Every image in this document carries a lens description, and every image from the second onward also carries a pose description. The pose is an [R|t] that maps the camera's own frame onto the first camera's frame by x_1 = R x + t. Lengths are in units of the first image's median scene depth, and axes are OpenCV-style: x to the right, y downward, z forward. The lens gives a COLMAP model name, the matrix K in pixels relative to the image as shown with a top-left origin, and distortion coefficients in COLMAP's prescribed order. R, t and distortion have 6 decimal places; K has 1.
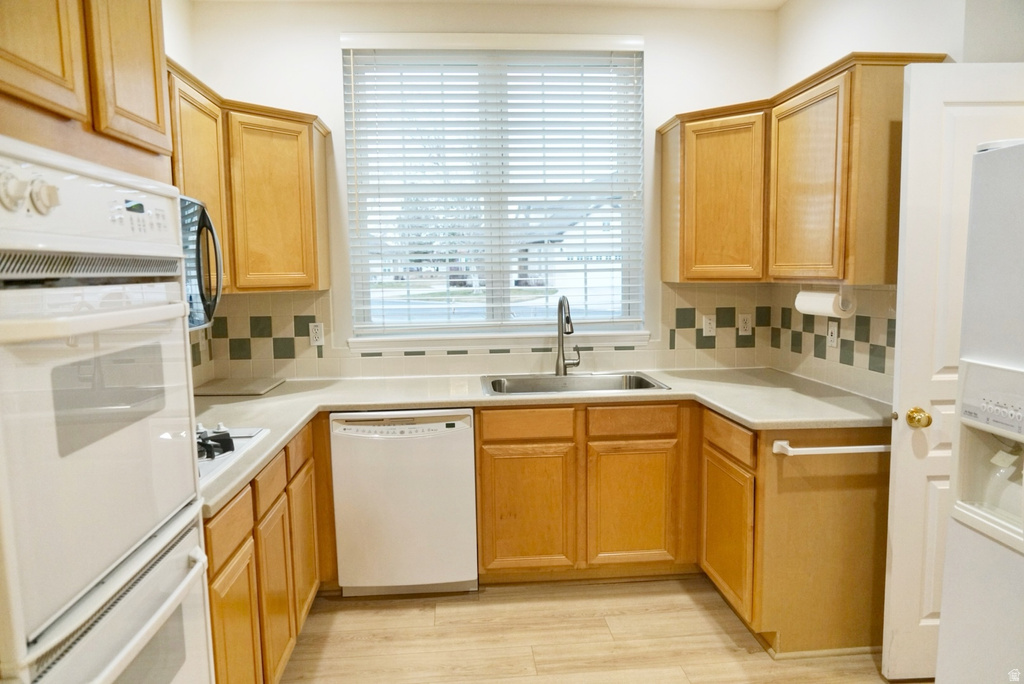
lens RADIAL K [[677.8, 0, 513.3], [0, 677.8, 343.2], [0, 0, 1]] dist [-0.043447, 0.027039]
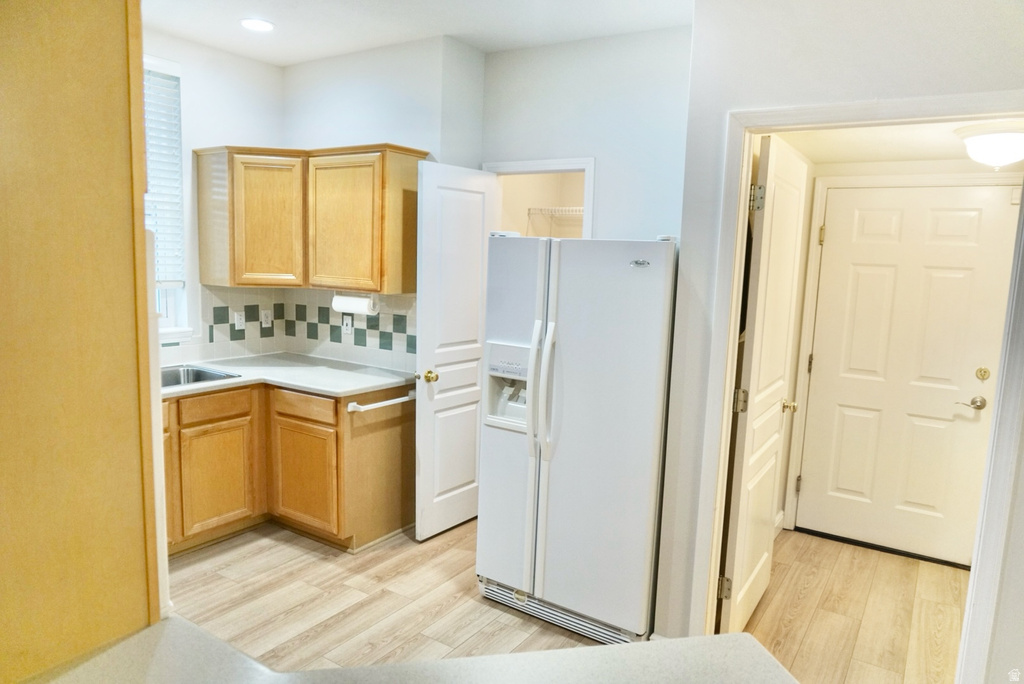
lens RADIAL K [[677.8, 0, 515.6], [0, 677.8, 342.2], [0, 0, 1]] dist [-0.043447, 0.027039]
pose [[0.615076, -0.067011, 0.785615, -0.418772], [0.039996, 0.997751, 0.053791, -0.039417], [-0.787453, -0.001664, 0.616373, -0.139082]]
